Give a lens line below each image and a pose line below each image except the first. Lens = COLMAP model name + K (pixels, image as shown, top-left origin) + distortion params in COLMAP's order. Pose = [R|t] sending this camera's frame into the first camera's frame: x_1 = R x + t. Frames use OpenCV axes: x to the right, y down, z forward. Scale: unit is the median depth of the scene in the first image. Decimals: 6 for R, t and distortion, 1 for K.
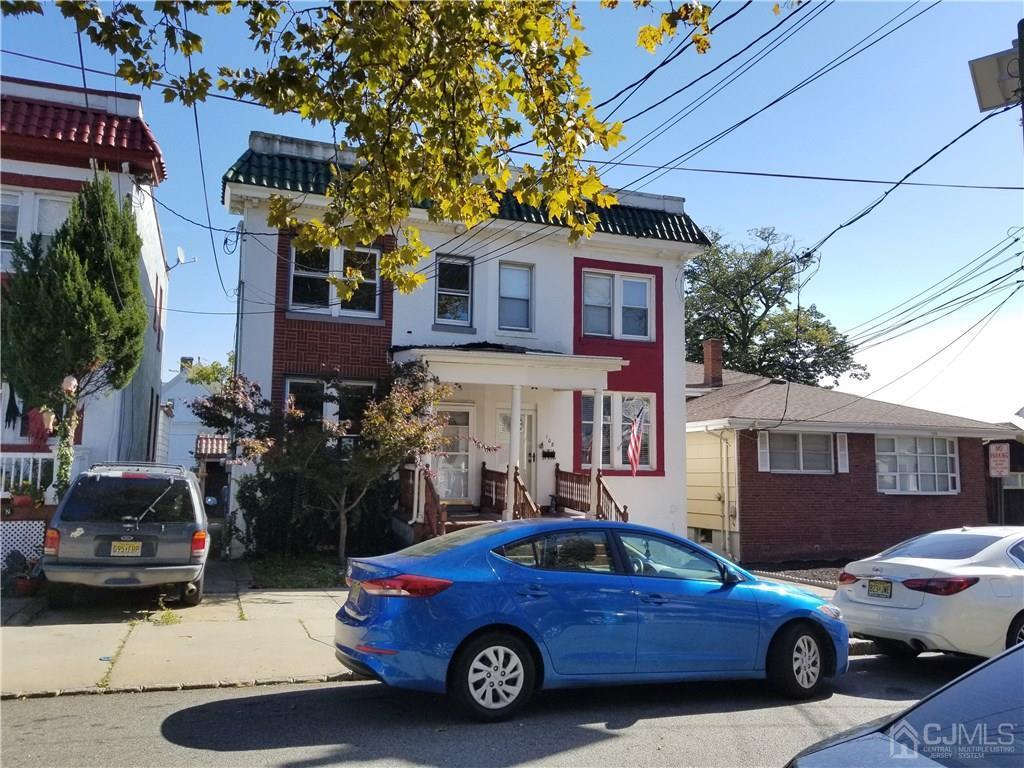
lens RADIAL K [[784.8, 0, 509.3], [0, 784.8, 406.6], [0, 0, 1]] dist [0.094032, -0.158812]
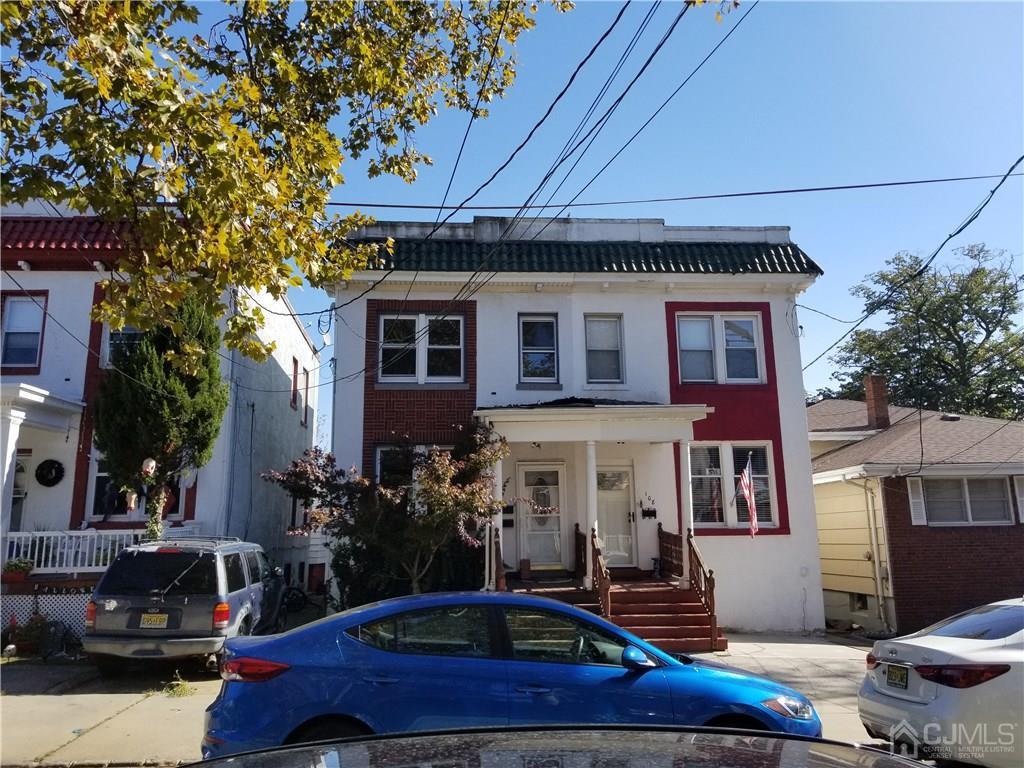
lens RADIAL K [[786.2, 0, 504.0], [0, 786.2, 387.2], [0, 0, 1]] dist [0.086787, -0.143727]
pose [[0.960699, -0.075880, -0.267019, 0.197695], [0.049486, 0.993321, -0.104231, 0.002516], [0.273145, 0.086921, 0.958038, 0.062398]]
